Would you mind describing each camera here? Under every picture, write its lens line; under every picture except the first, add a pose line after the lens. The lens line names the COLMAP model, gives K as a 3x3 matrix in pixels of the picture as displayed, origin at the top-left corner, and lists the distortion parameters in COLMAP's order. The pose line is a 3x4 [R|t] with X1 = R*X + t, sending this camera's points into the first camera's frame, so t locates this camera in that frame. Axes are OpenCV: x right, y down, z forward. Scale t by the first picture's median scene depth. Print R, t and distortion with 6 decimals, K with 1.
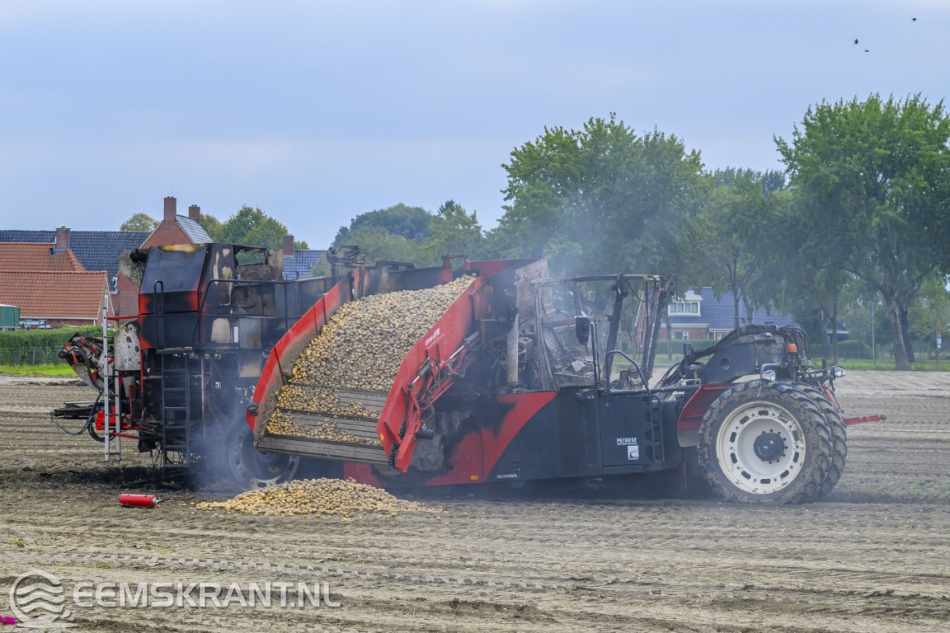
lens RADIAL K [[2762.0, 0, 475.0], [0, 2762.0, 316.5], [0, 0, 1]] dist [0.091887, 0.153273]
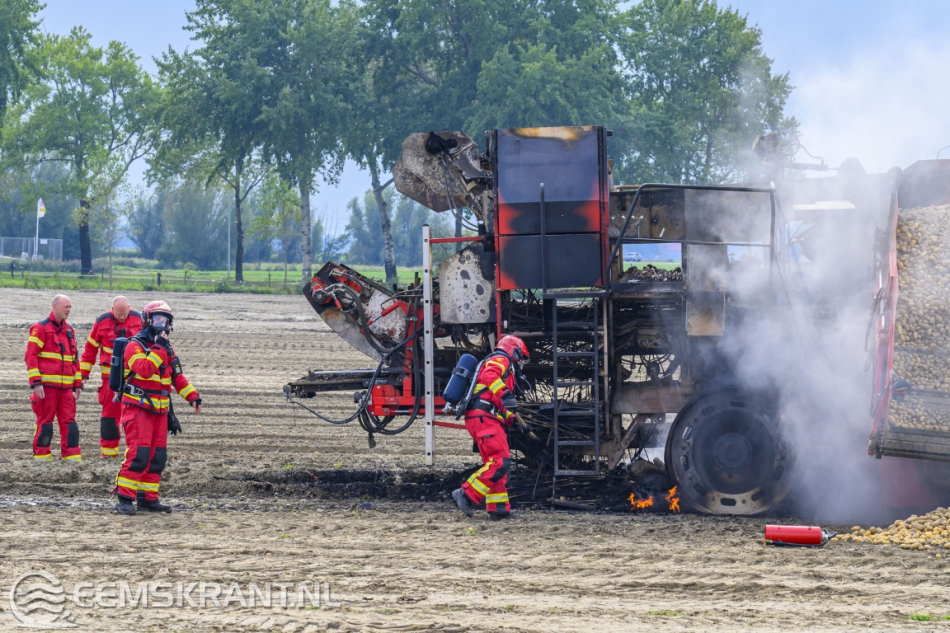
lens RADIAL K [[3861.6, 0, 536.0], [0, 3861.6, 319.1], [0, 0, 1]] dist [0.175770, -2.038827]
pose [[0.936783, 0.002320, 0.349904, -0.466810], [-0.012570, 0.999556, 0.027027, -0.006266], [-0.349686, -0.029717, 0.936396, 0.180040]]
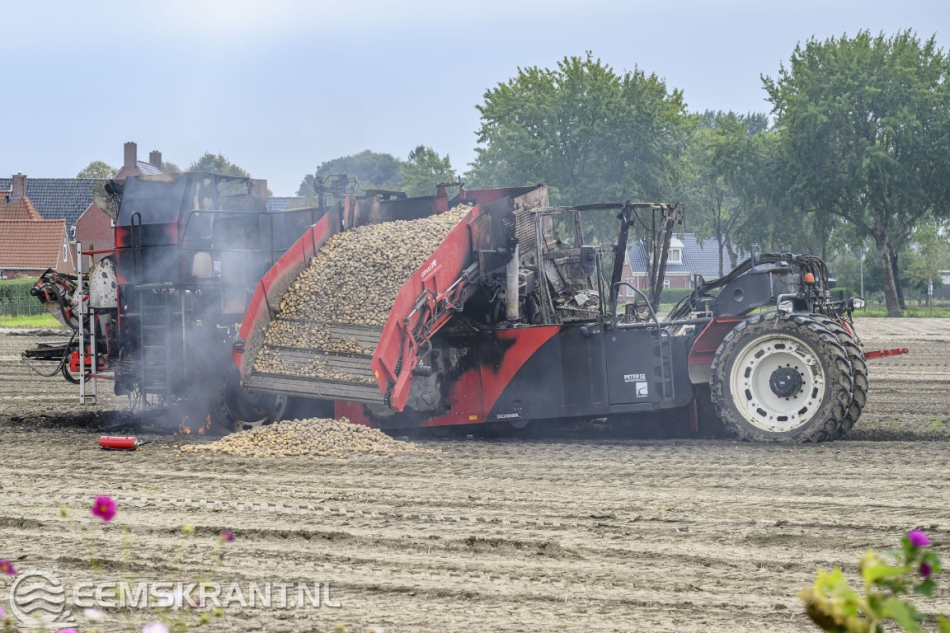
lens RADIAL K [[2870.1, 0, 475.0], [0, 2870.1, 316.5], [0, 0, 1]] dist [0.097977, -0.026761]
pose [[0.999933, -0.006563, 0.009515, -0.009048], [0.006394, 0.999824, 0.017630, 0.006647], [-0.009629, -0.017568, 0.999799, 0.019808]]
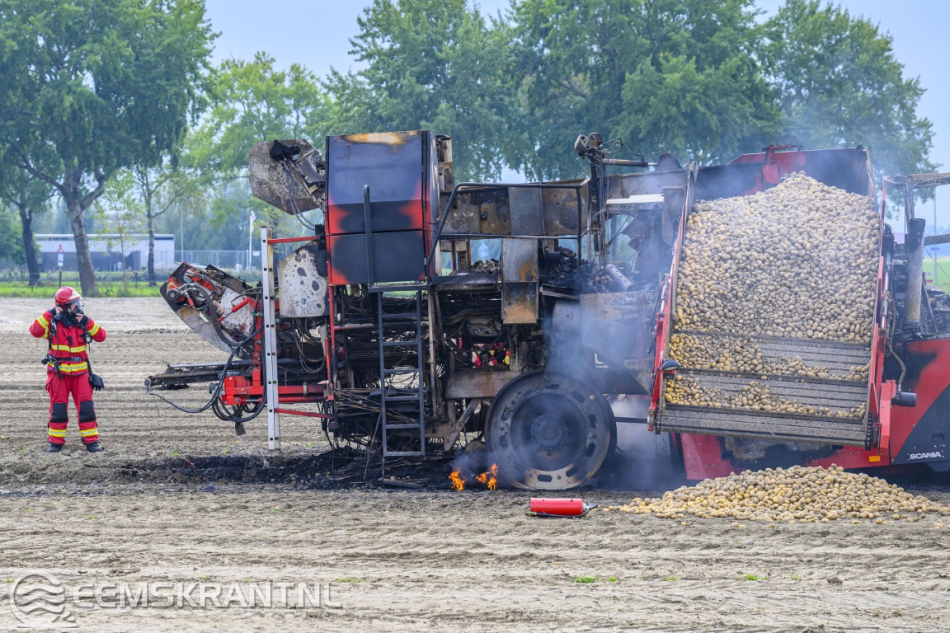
lens RADIAL K [[3628.0, 0, 475.0], [0, 3628.0, 316.5], [0, 0, 1]] dist [0.086313, -0.807698]
pose [[0.957548, -0.019532, 0.287611, -0.379989], [0.012374, 0.999567, 0.026686, -0.004520], [-0.288008, -0.021994, 0.957375, 0.142122]]
